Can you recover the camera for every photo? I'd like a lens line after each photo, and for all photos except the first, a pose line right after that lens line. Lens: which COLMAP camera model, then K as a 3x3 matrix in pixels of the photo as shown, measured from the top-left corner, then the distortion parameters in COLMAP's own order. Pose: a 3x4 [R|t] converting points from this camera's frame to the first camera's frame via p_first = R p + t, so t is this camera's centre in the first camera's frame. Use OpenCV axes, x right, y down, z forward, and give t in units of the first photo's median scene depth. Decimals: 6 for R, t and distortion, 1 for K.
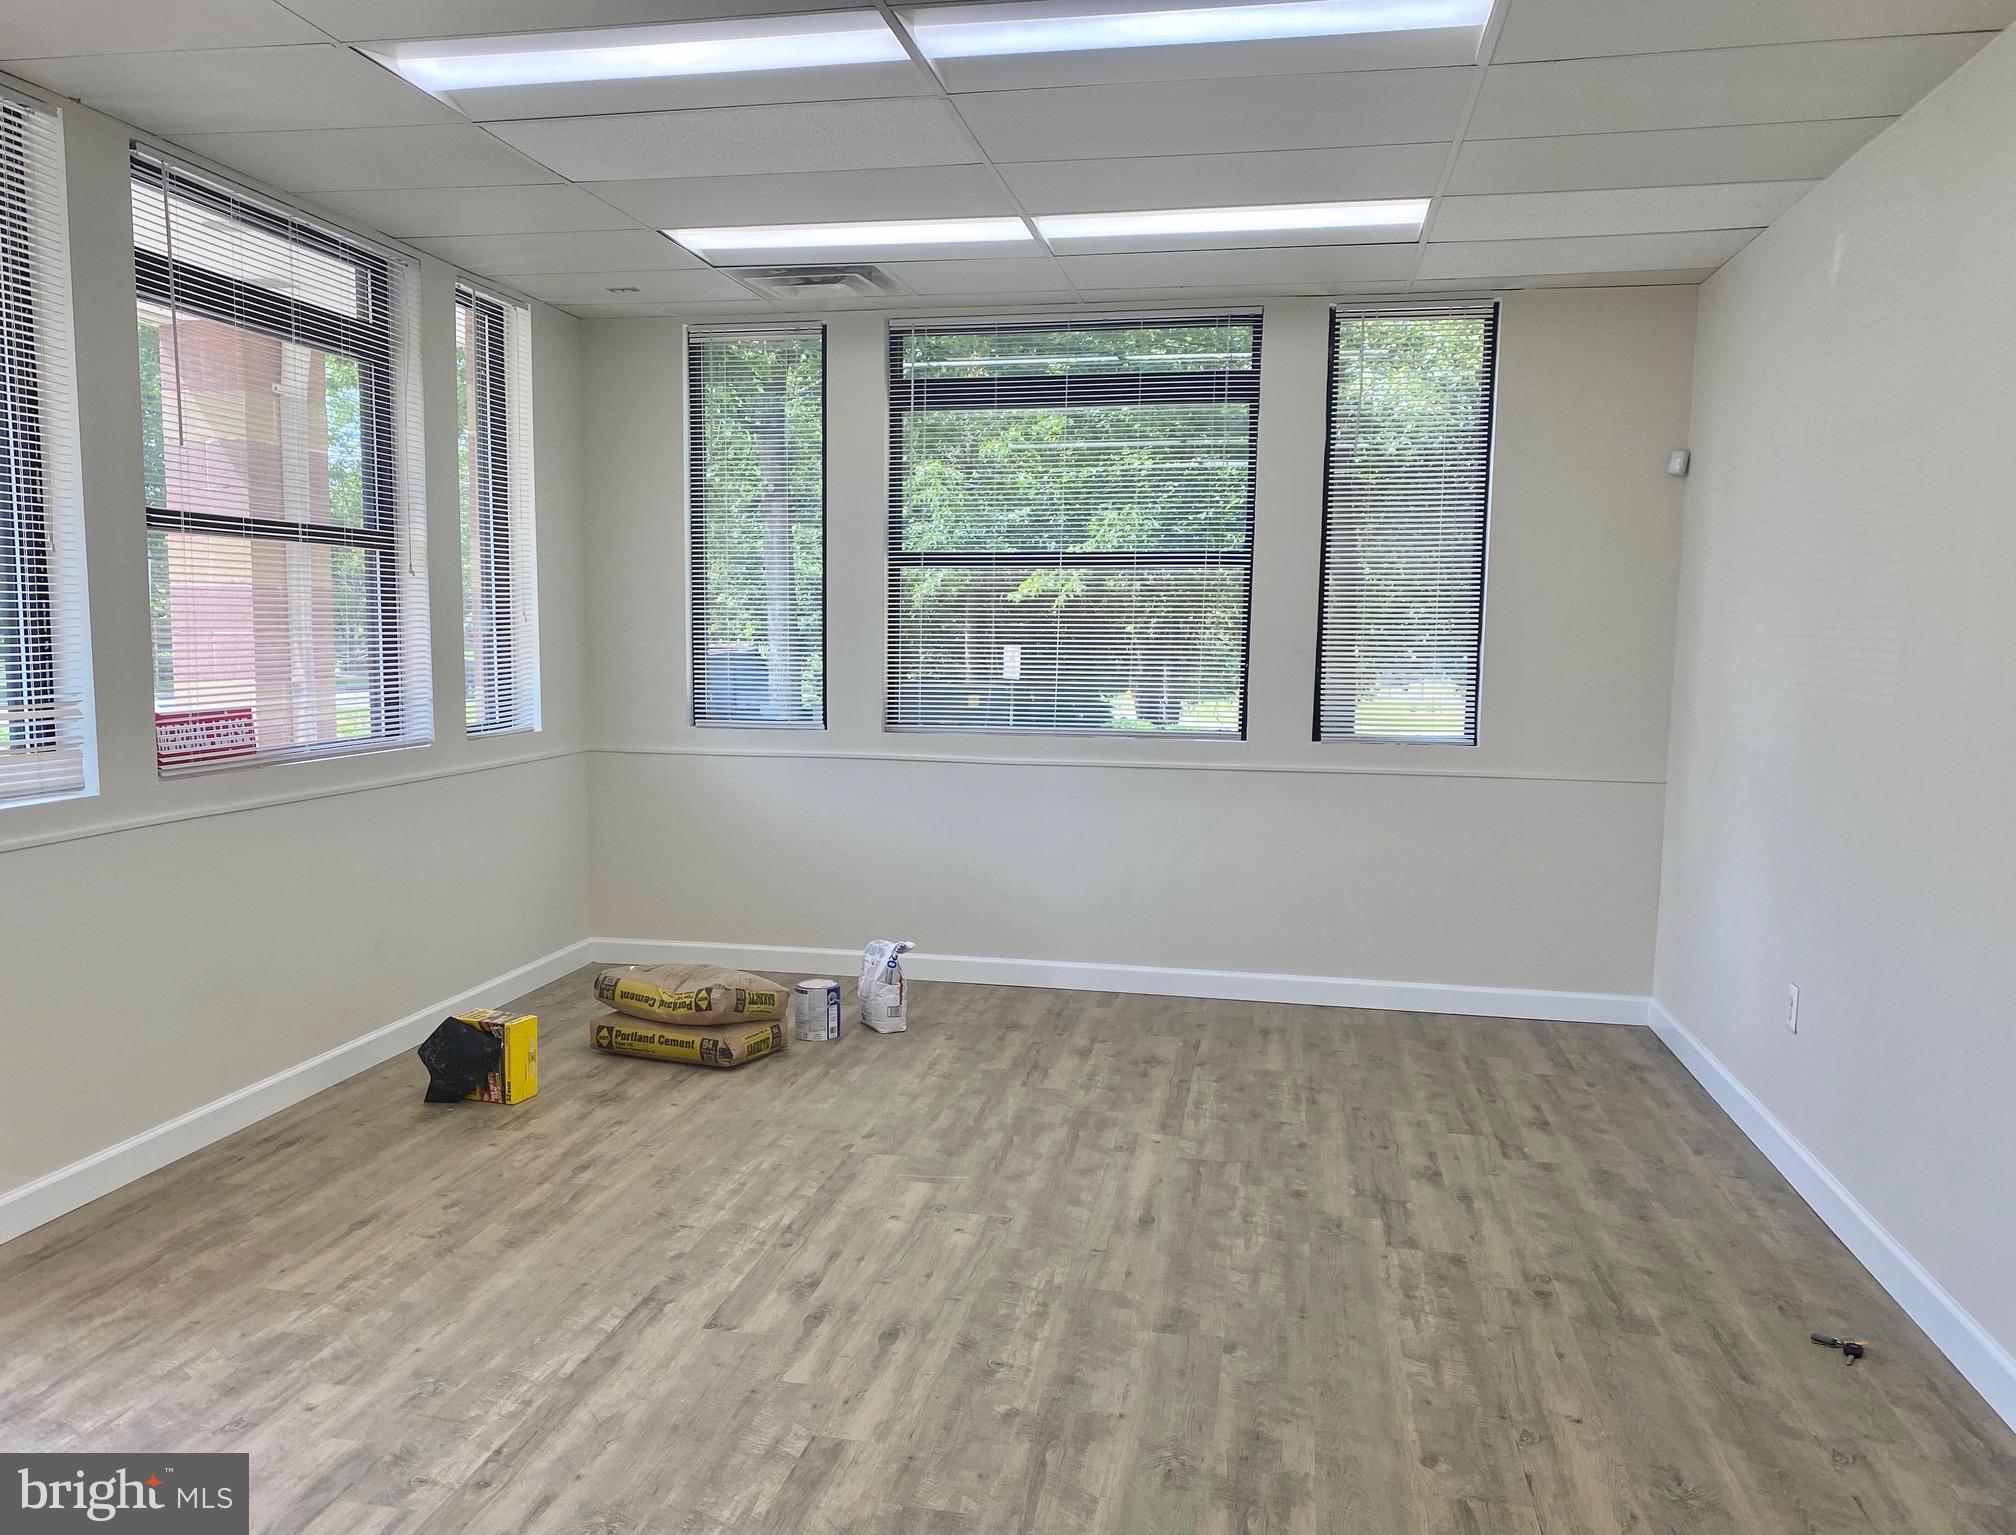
lens RADIAL K [[1629.8, 0, 1008.0], [0, 1629.8, 767.5], [0, 0, 1]] dist [0.001231, -0.001950]
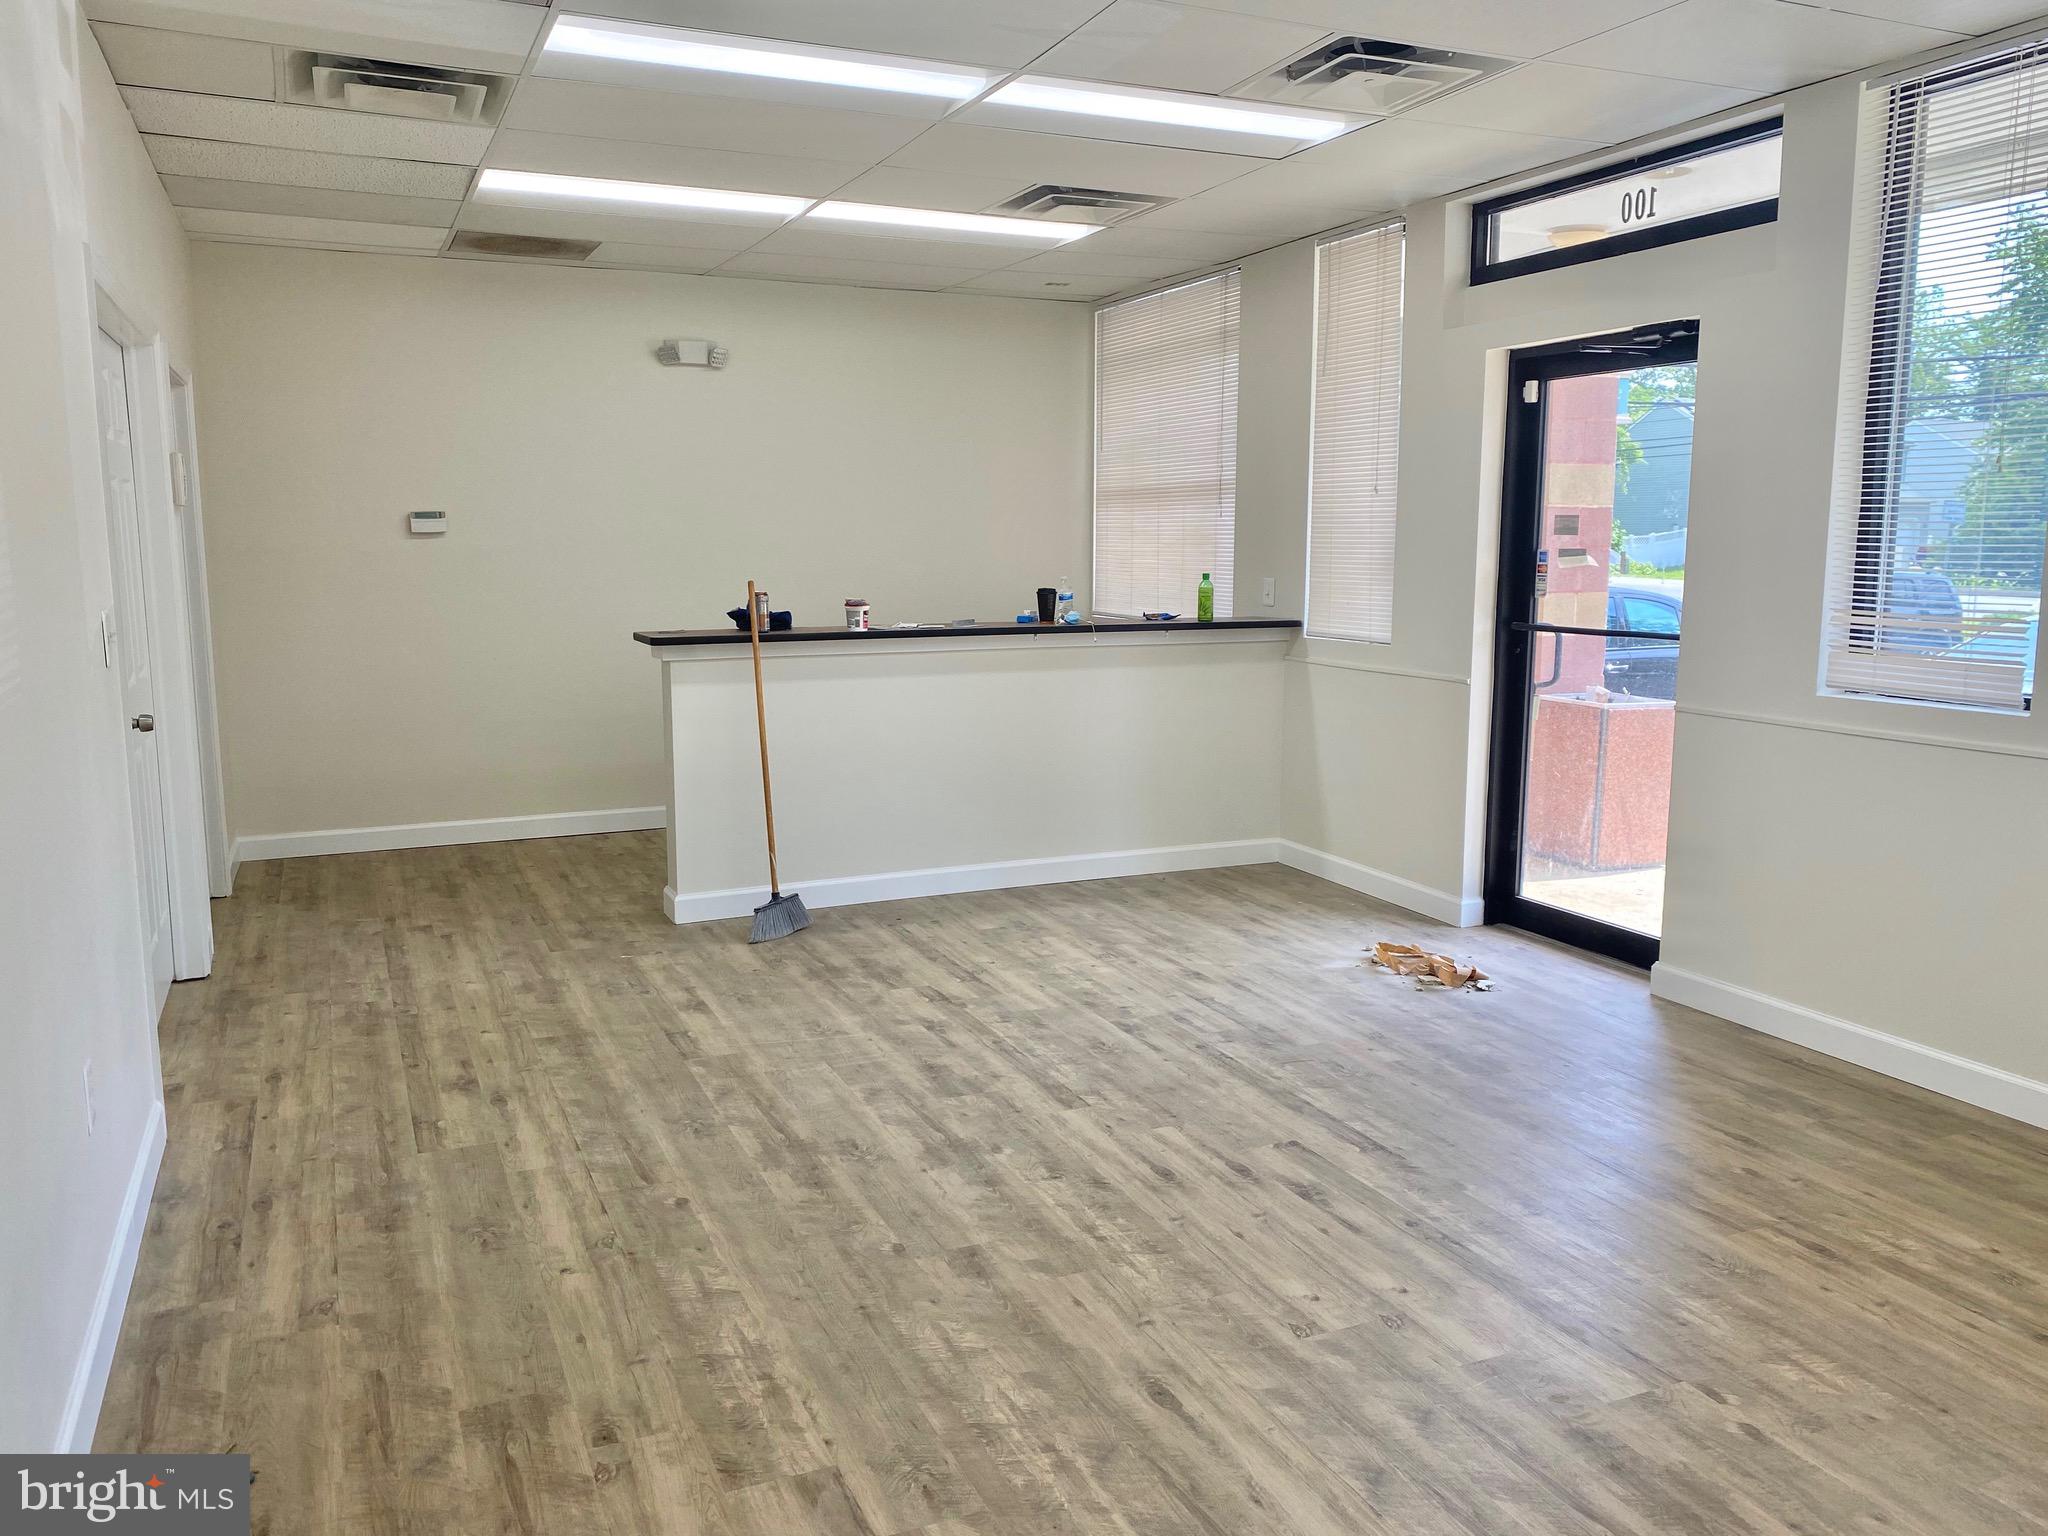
lens RADIAL K [[1561.0, 0, 1024.0], [0, 1561.0, 768.0], [0, 0, 1]] dist [0.074219, -0.139793]
pose [[-0.823280, 0.075693, -0.562565, 0.580140], [-0.059430, 0.974128, 0.218041, -0.151944], [0.564515, 0.212942, -0.797482, 1.698177]]
